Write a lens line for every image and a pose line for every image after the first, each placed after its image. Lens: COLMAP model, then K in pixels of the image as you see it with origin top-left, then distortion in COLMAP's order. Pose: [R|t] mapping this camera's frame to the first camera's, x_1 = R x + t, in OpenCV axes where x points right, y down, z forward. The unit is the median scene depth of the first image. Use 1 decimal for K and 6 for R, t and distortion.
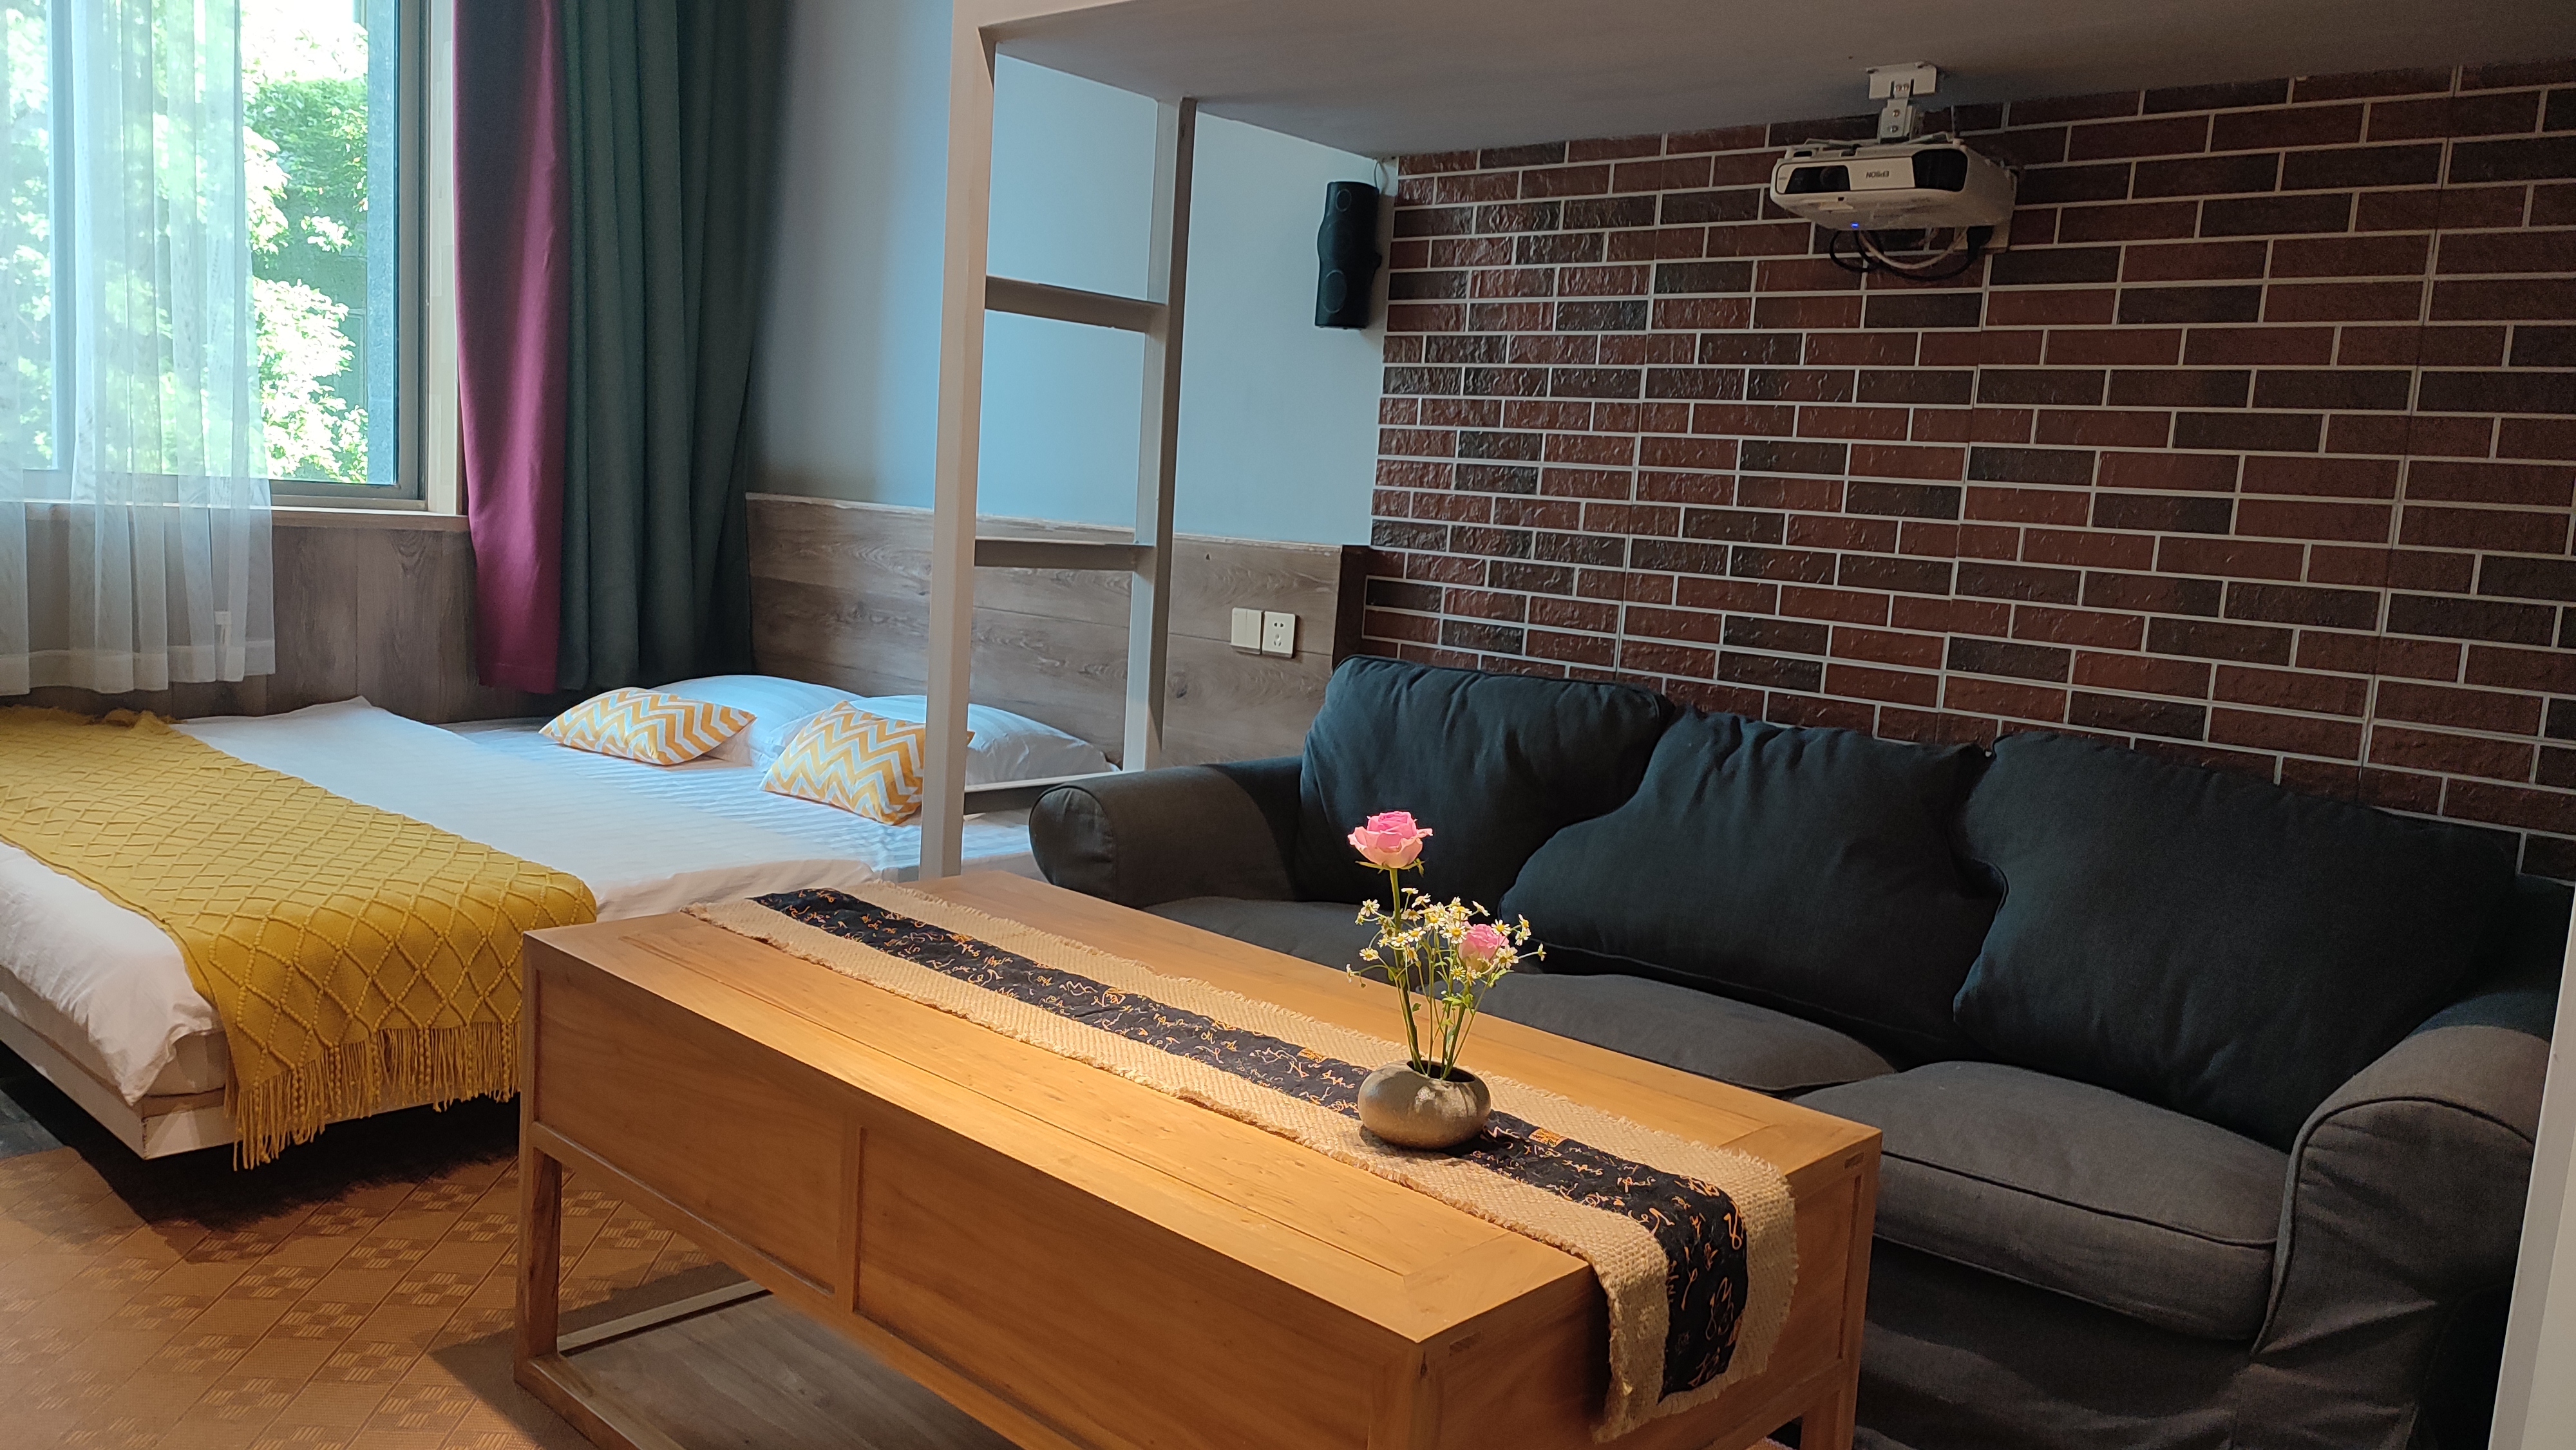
lens RADIAL K [[1881.3, 0, 1289.5], [0, 1881.3, 730.1], [0, 0, 1]] dist [0.041452, -0.015863]
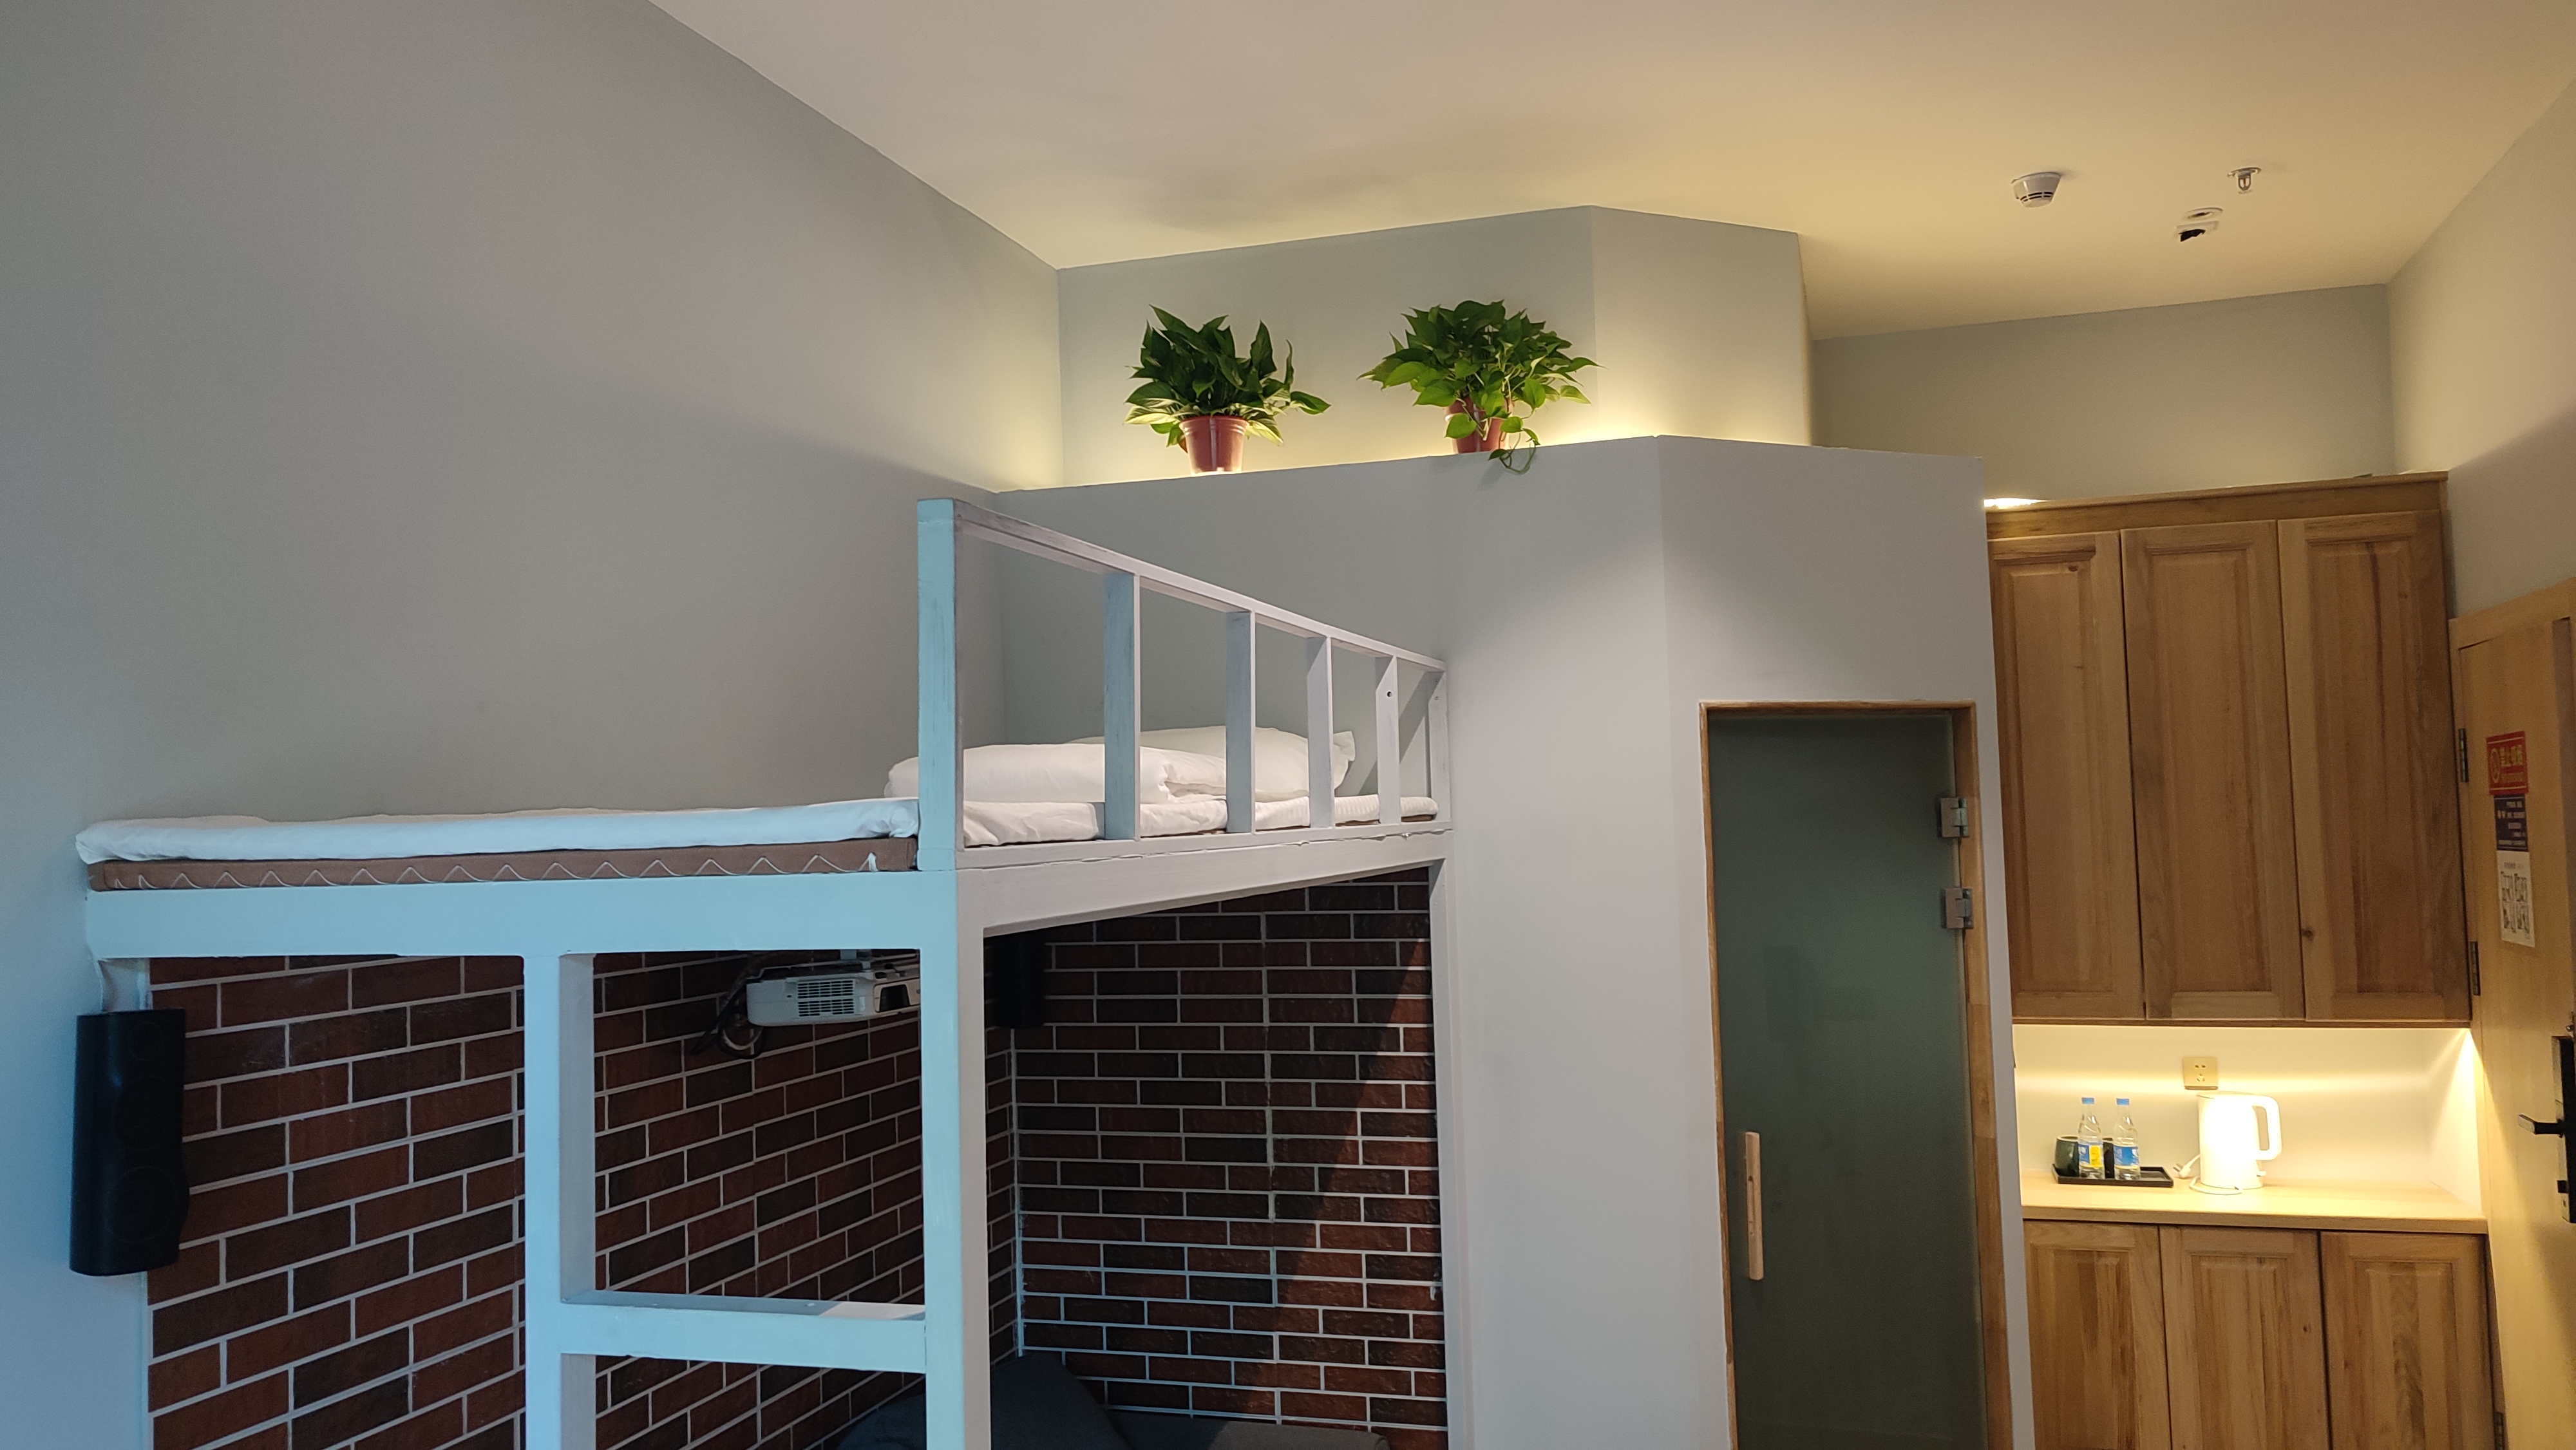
lens RADIAL K [[1881.3, 0, 1302.7], [0, 1881.3, 706.0], [0, 0, 1]] dist [0.041452, -0.015863]
pose [[-0.430491, -0.003393, 0.902588, -0.787583], [0.116042, 0.991486, 0.059074, -0.466566], [-0.895104, 0.130169, -0.426432, 1.150866]]
